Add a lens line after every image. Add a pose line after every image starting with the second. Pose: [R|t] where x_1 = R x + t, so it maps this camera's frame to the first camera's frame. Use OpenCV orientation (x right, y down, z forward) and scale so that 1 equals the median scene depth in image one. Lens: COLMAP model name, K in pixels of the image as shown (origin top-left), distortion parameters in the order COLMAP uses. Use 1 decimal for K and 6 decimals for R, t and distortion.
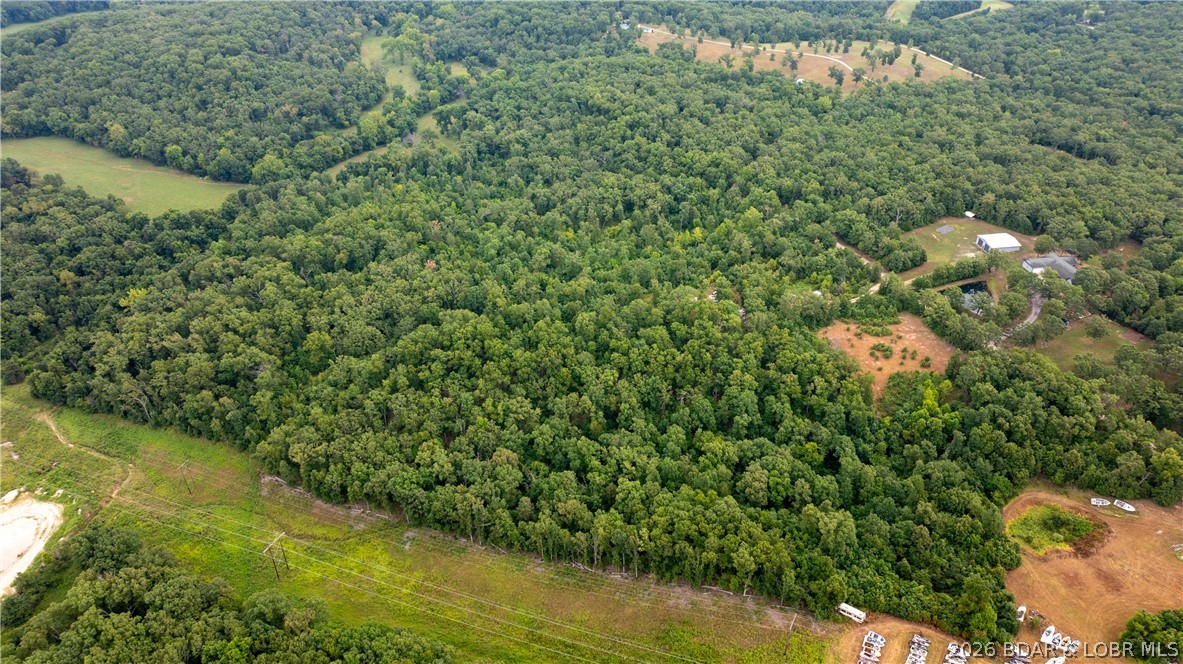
lens RADIAL K [[811.9, 0, 591.5], [0, 811.9, 332.0], [0, 0, 1]] dist [-0.038649, 0.037716]
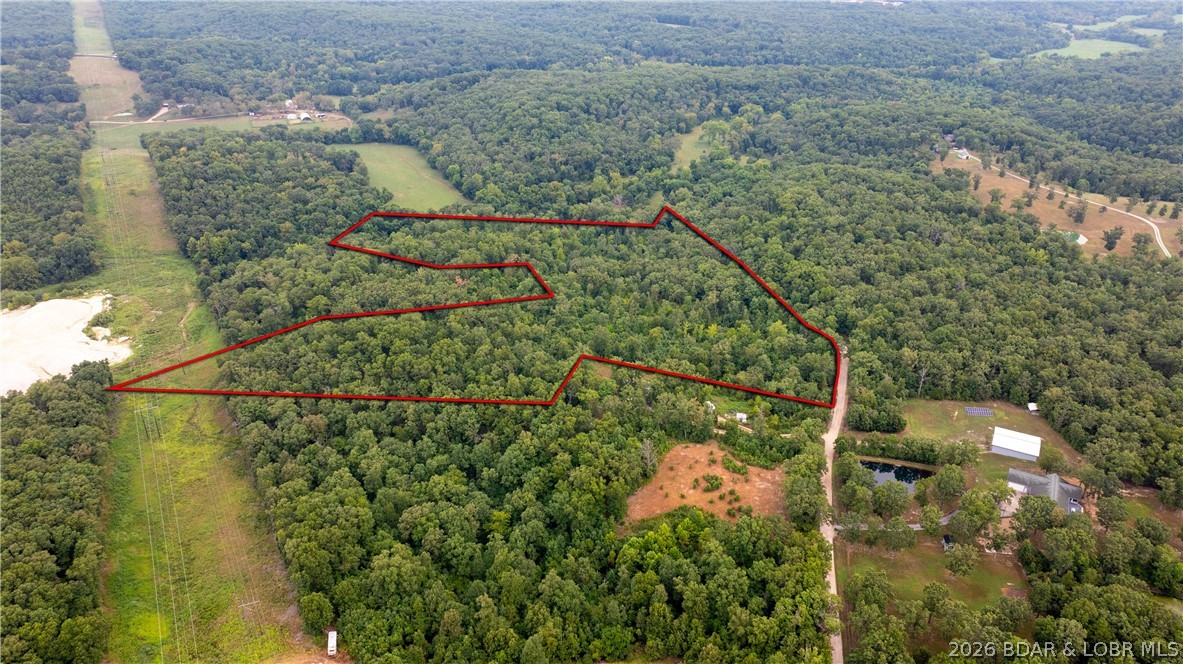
lens RADIAL K [[811.9, 0, 591.5], [0, 811.9, 332.0], [0, 0, 1]] dist [-0.038649, 0.037716]
pose [[0.799589, 0.283918, -0.529195, 0.597187], [-0.345013, 0.938428, -0.017825, -0.062059], [0.491551, 0.196832, 0.848313, 0.144406]]
